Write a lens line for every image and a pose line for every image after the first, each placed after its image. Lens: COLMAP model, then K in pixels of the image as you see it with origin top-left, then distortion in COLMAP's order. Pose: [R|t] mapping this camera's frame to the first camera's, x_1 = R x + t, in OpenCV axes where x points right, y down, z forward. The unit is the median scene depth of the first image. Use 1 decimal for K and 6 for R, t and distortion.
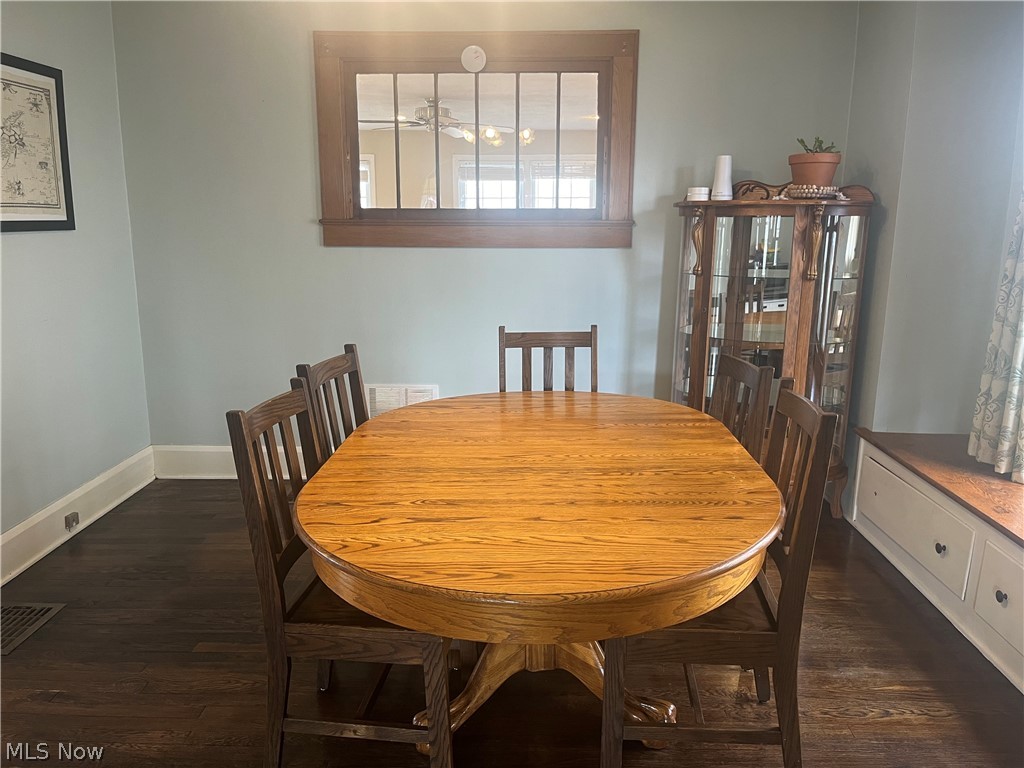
lens RADIAL K [[772.5, 0, 507.0], [0, 772.5, 381.8], [0, 0, 1]] dist [0.071871, -0.099756]
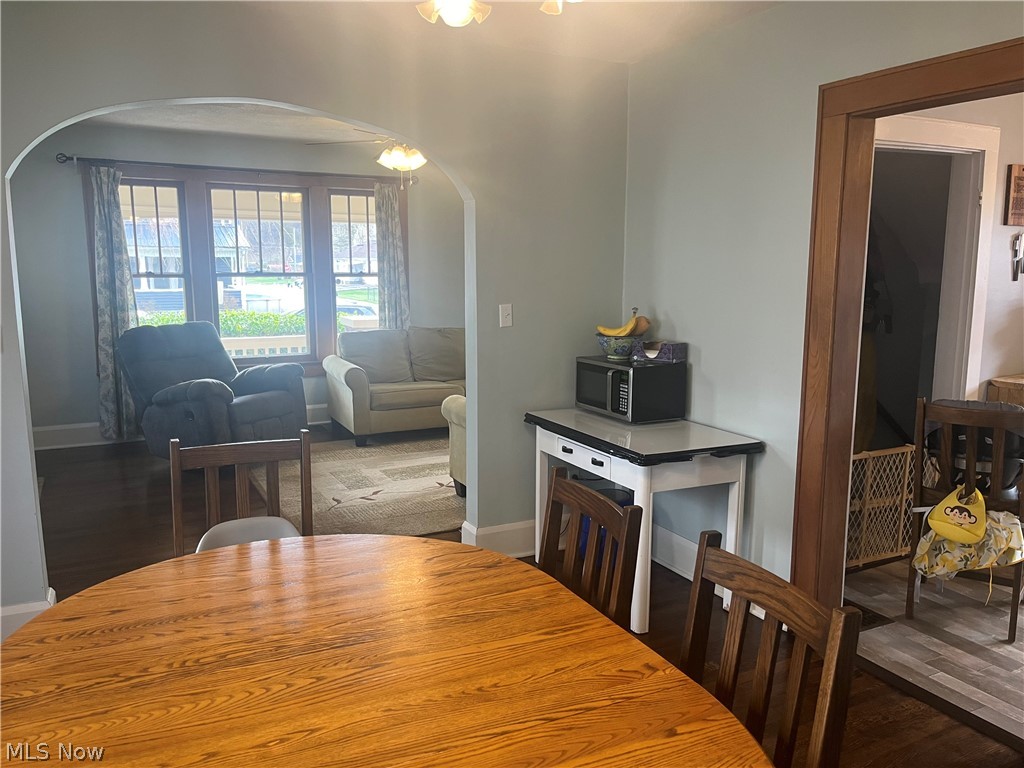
lens RADIAL K [[772.5, 0, 507.0], [0, 772.5, 381.8], [0, 0, 1]] dist [0.071871, -0.099756]
pose [[-0.874214, 0.068075, -0.480746, 0.231634], [-0.106485, 0.939137, 0.326622, -0.396398], [0.473721, 0.336730, -0.813758, 1.657205]]
